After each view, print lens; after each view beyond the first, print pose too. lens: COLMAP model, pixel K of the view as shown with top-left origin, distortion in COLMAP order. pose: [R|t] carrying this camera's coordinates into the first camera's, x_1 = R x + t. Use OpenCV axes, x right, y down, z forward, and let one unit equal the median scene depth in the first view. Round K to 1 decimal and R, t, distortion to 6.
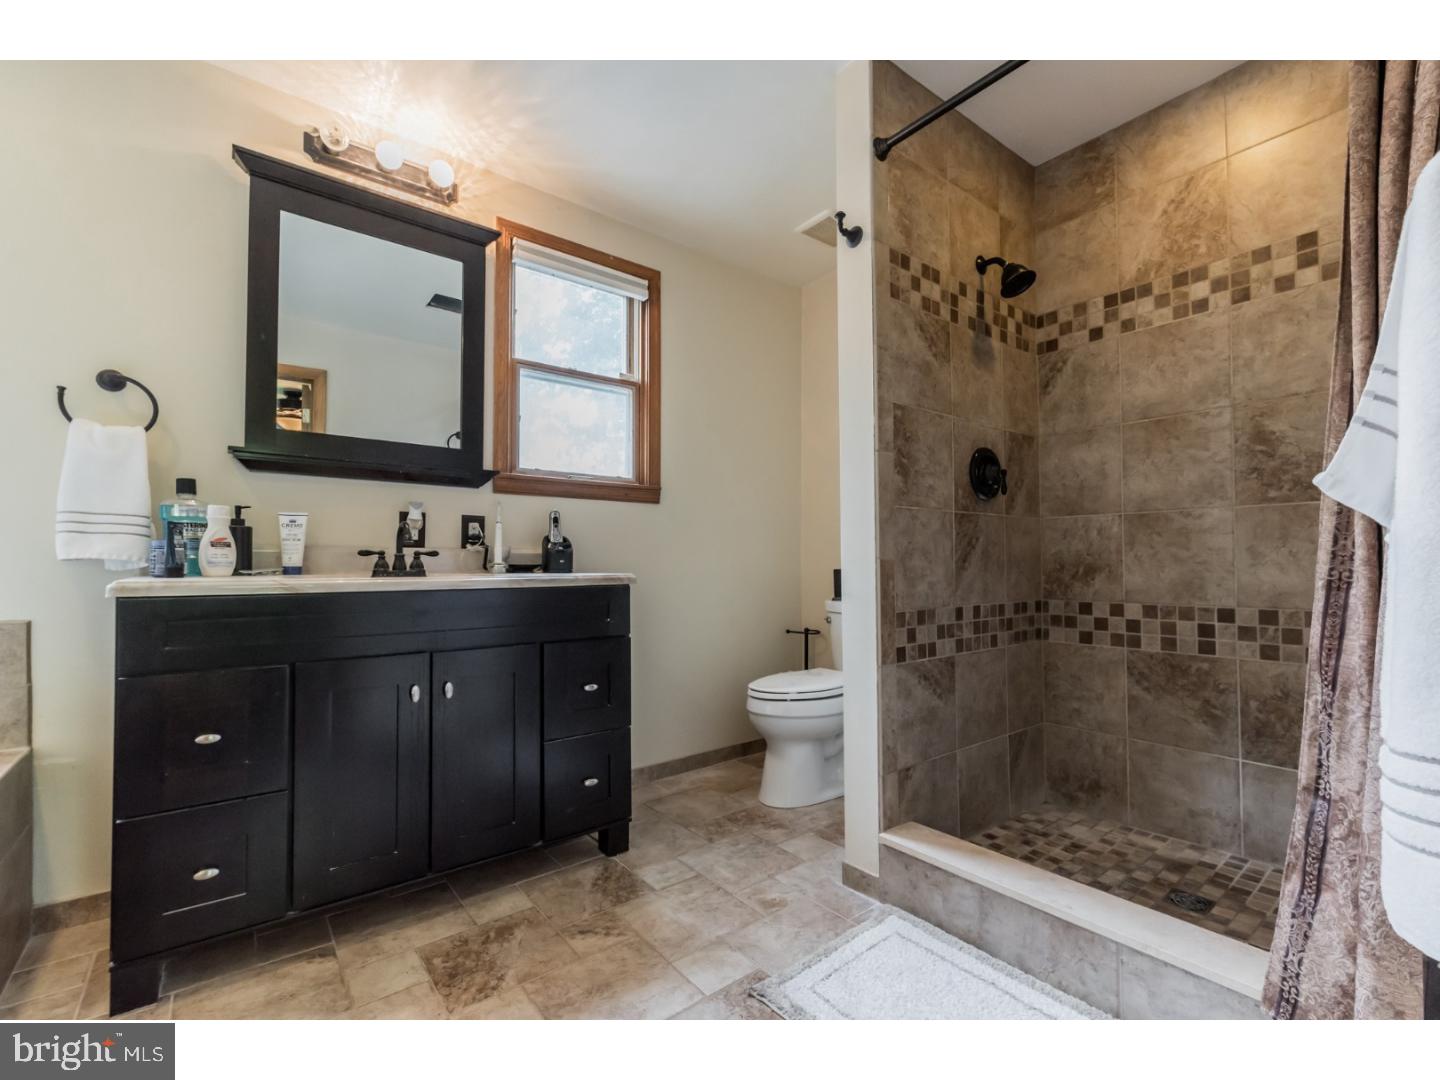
lens RADIAL K [[641.1, 0, 728.3], [0, 641.1, 548.3], [0, 0, 1]] dist [-0.000831, -0.000106]
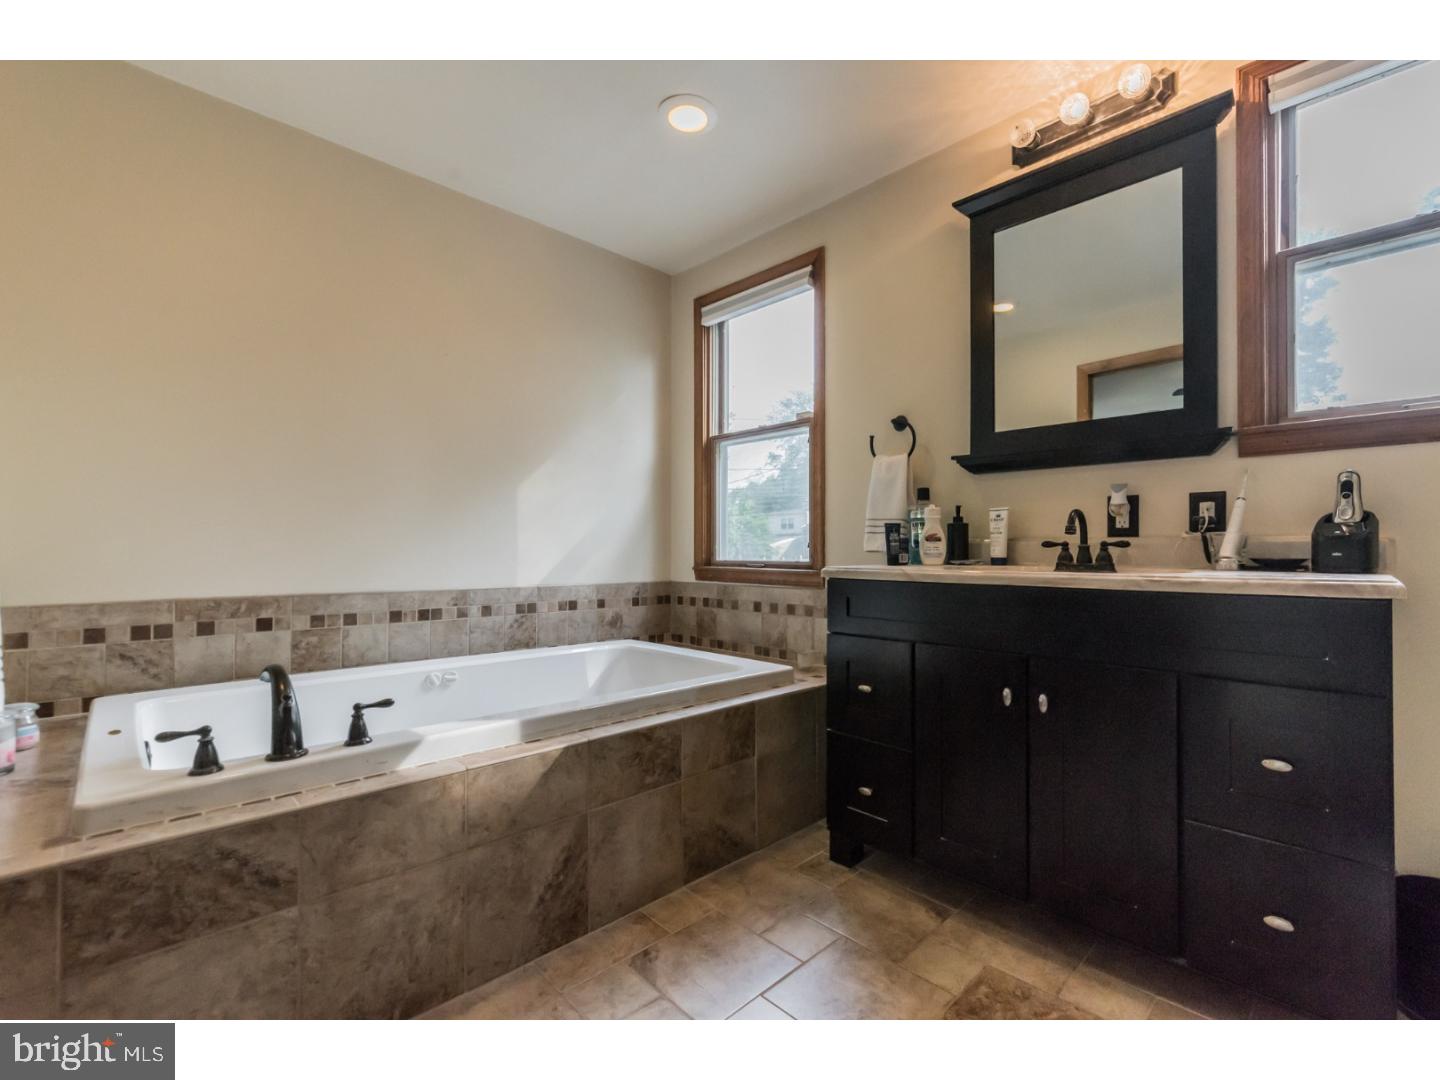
lens RADIAL K [[622.3, 0, 720.0], [0, 622.3, 540.0], [0, 0, 1]] dist [0.001464, 0.000121]
pose [[0.099092, -0.015908, -0.994951, 0.309524], [0.019736, 0.999707, -0.014019, 0.004034], [0.994883, -0.018248, 0.099376, 0.416459]]
